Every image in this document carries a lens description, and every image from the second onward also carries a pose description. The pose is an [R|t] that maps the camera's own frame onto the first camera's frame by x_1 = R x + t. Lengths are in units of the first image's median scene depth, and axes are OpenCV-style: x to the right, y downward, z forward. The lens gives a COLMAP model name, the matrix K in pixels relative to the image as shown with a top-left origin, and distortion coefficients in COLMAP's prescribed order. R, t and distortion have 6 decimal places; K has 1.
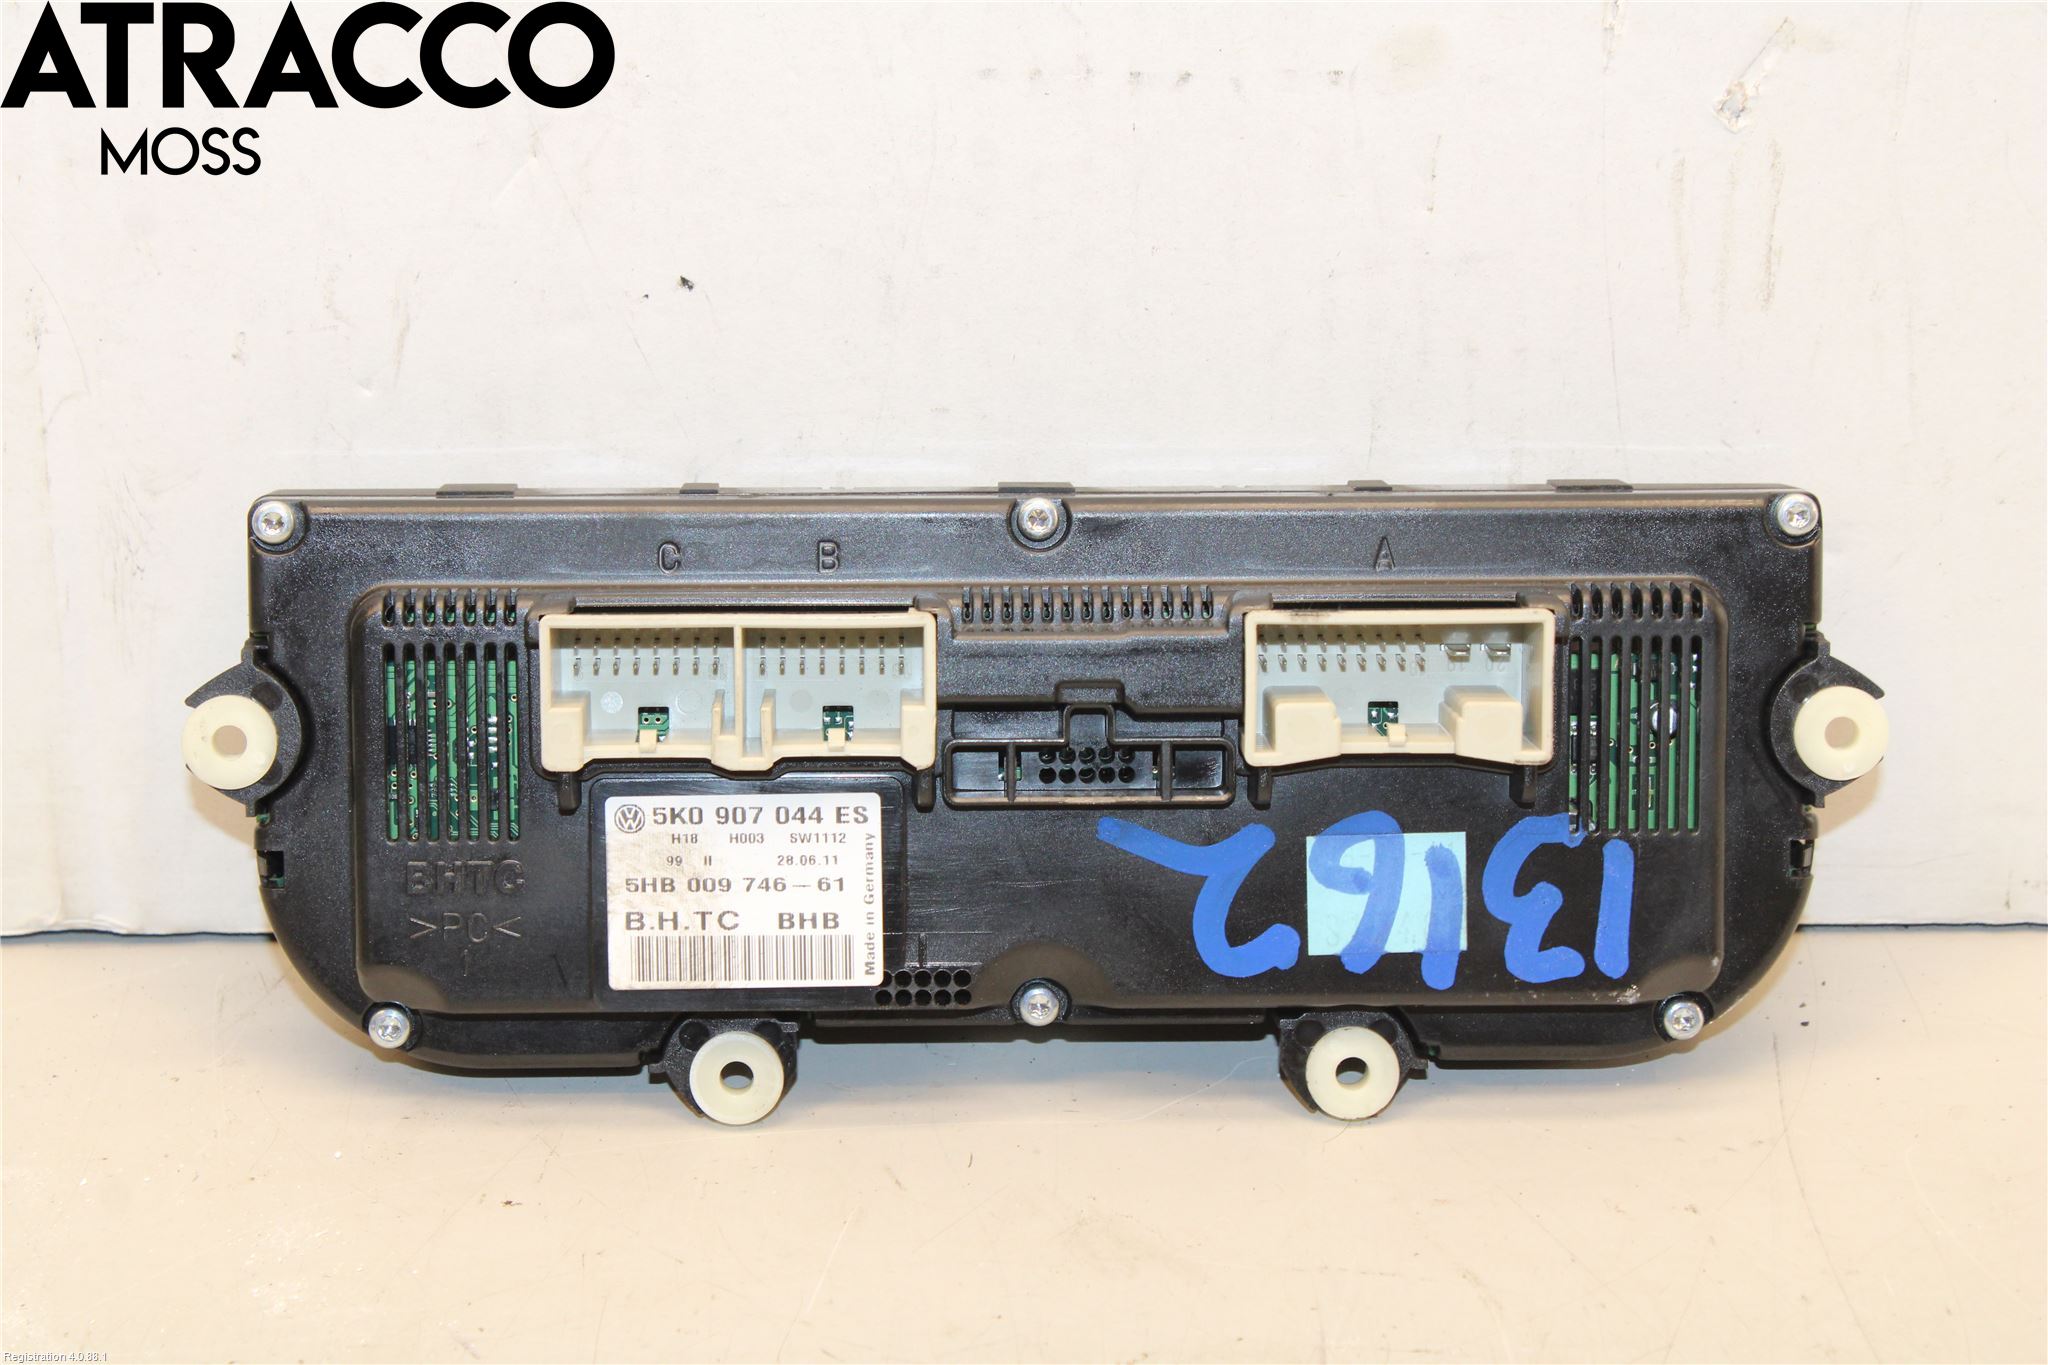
lens RADIAL K [[5134.6, 0, 1079.1], [0, 5134.6, 686.8], [0, 0, 1]] dist [0.132236, -0.035389]
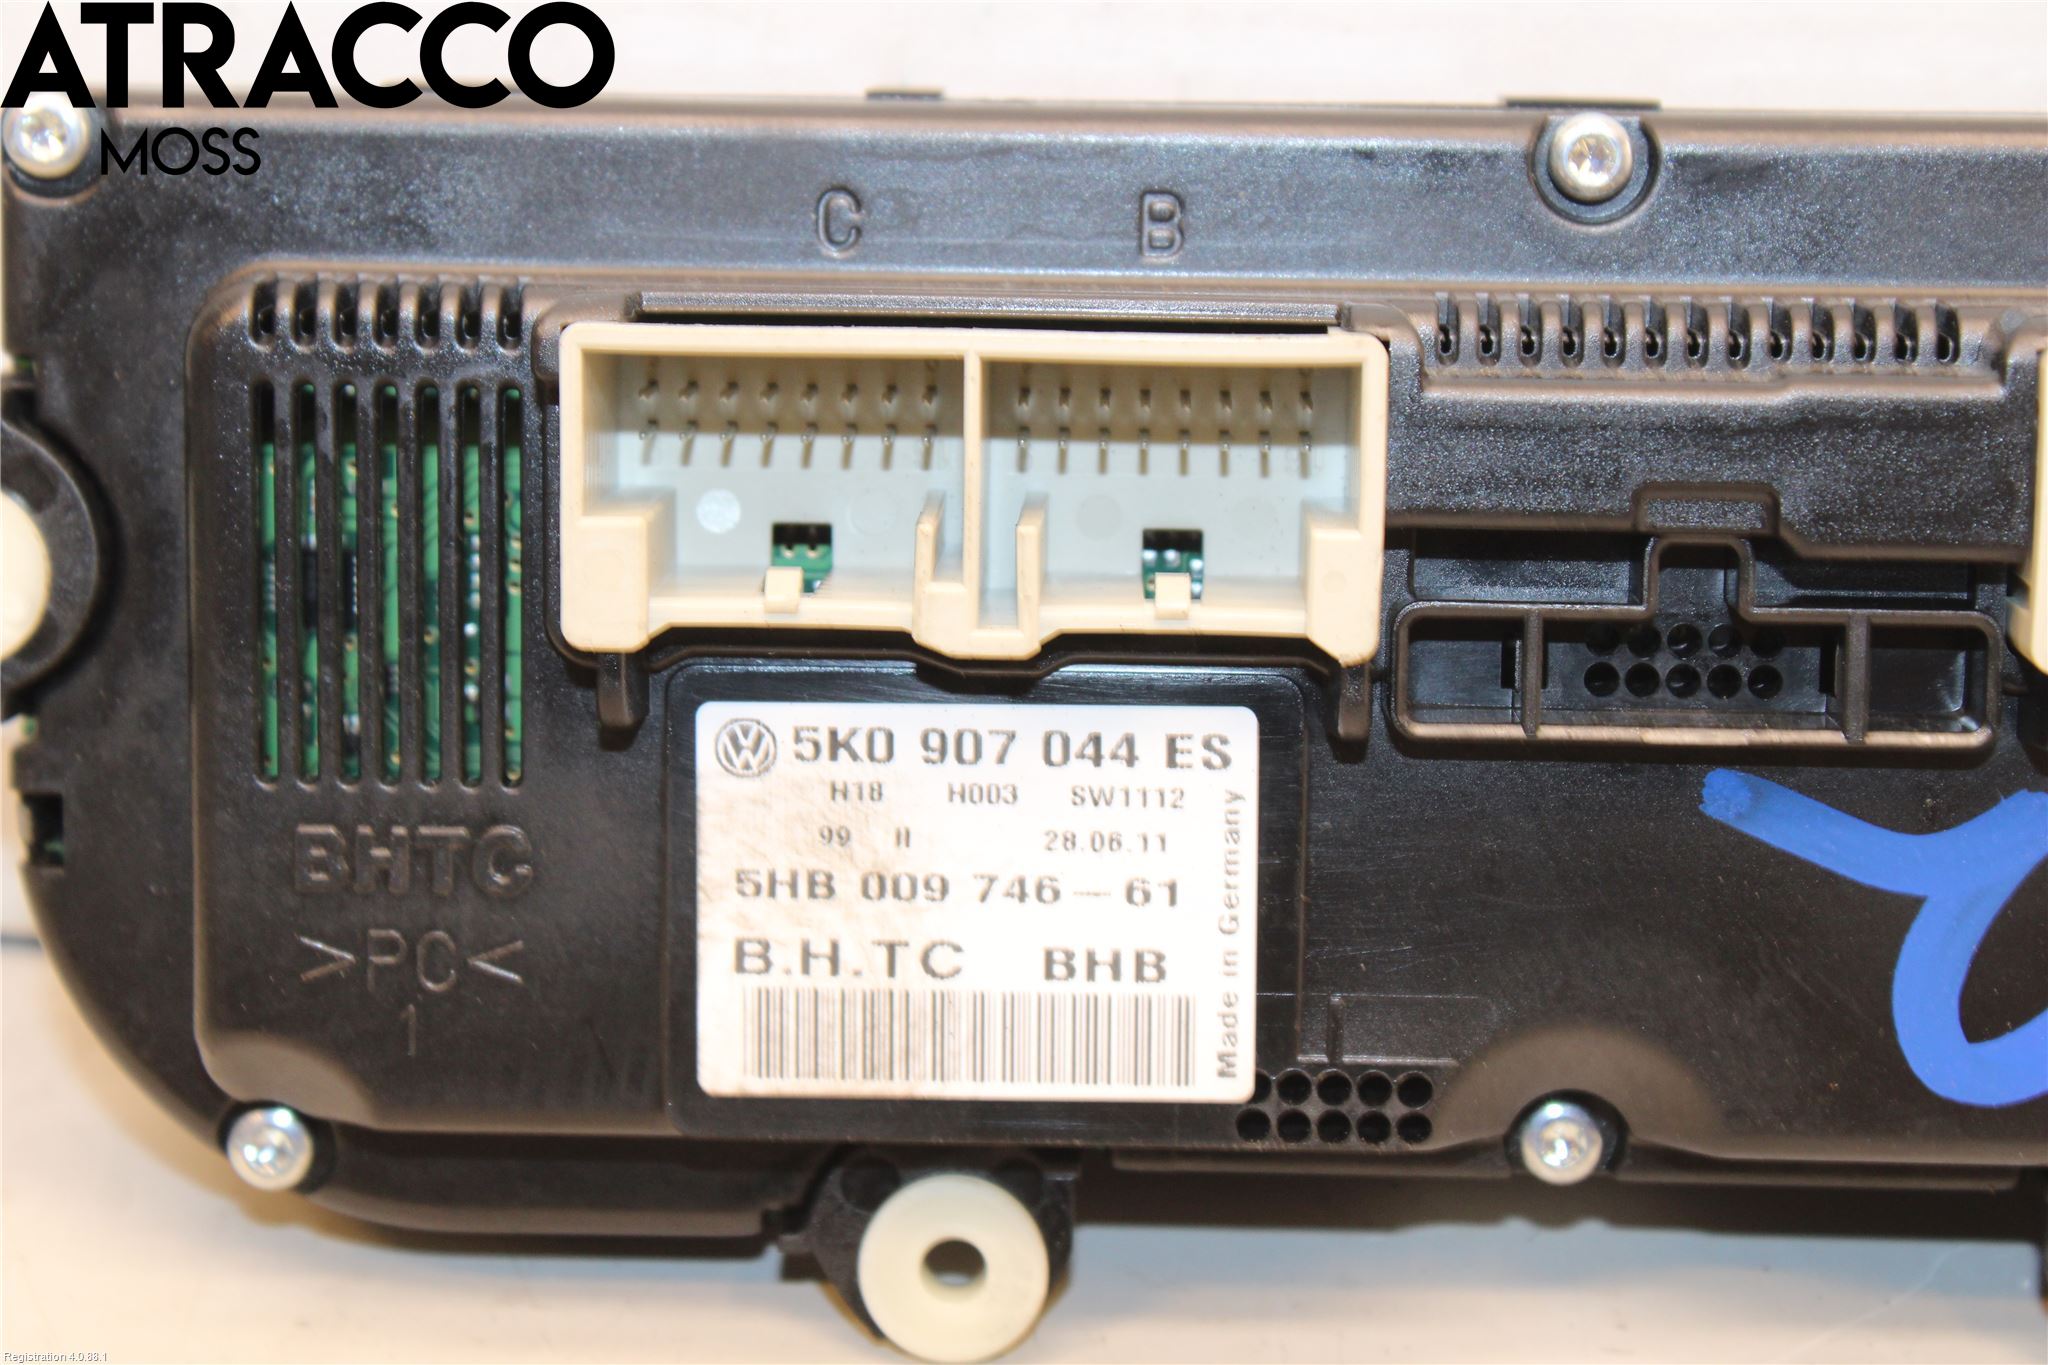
lens RADIAL K [[5232.5, 0, 1024.0], [0, 5232.5, 682.5], [0, 0, 1]] dist [0.043943, 0.576178]
pose [[0.997977, 0.023996, -0.058878, -0.031589], [-0.022684, 0.999481, 0.022863, 0.007293], [0.059396, -0.021481, 0.998003, 0.501564]]
